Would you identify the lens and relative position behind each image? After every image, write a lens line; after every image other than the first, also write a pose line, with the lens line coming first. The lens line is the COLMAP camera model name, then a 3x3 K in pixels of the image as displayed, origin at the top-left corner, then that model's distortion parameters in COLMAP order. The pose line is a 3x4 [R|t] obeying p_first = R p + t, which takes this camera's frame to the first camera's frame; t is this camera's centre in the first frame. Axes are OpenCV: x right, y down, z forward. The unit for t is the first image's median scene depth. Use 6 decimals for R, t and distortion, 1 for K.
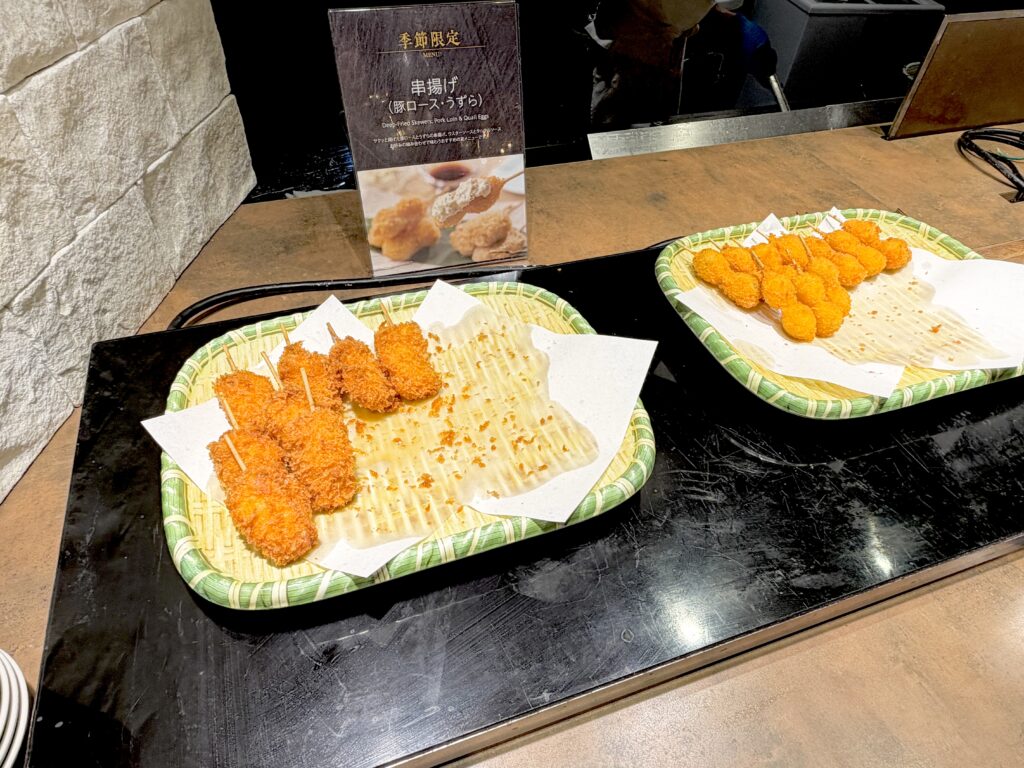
lens RADIAL K [[613.6, 0, 512.0], [0, 613.6, 384.0], [0, 0, 1]] dist [0.001284, 0.001304]
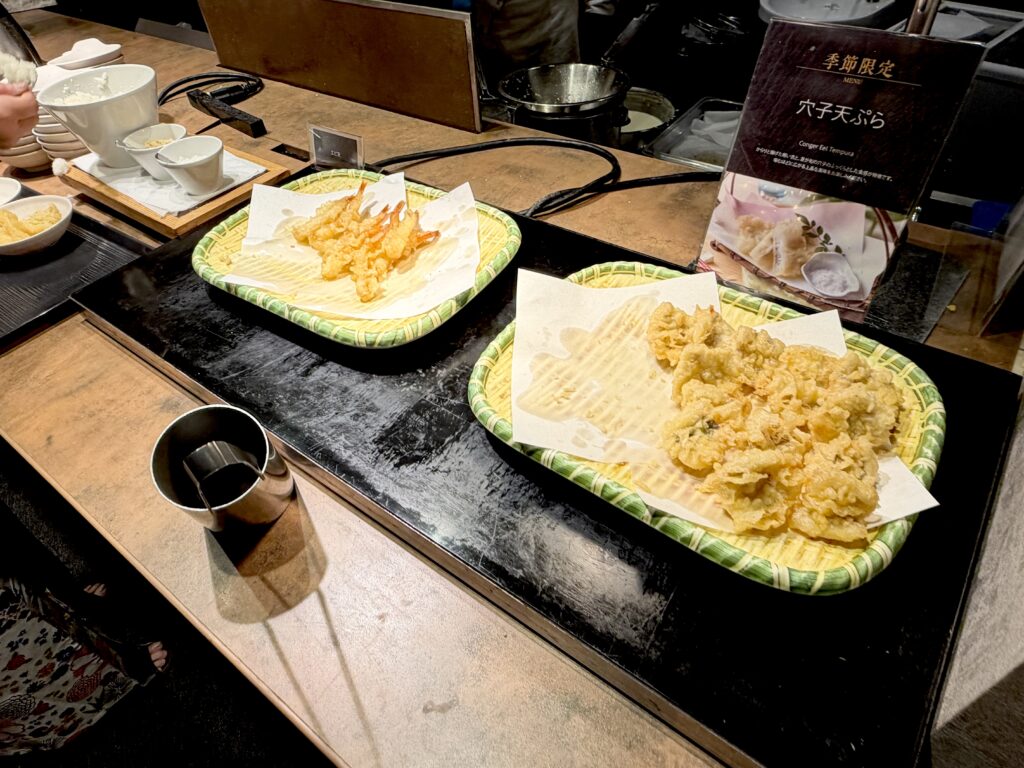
lens RADIAL K [[613.6, 0, 512.0], [0, 613.6, 384.0], [0, 0, 1]] dist [0.001284, 0.001304]
pose [[0.522955, 0.551359, -0.650016, 0.453997], [-0.538479, 0.804860, 0.249481, -0.083249], [0.660725, 0.219552, 0.717801, 0.026618]]
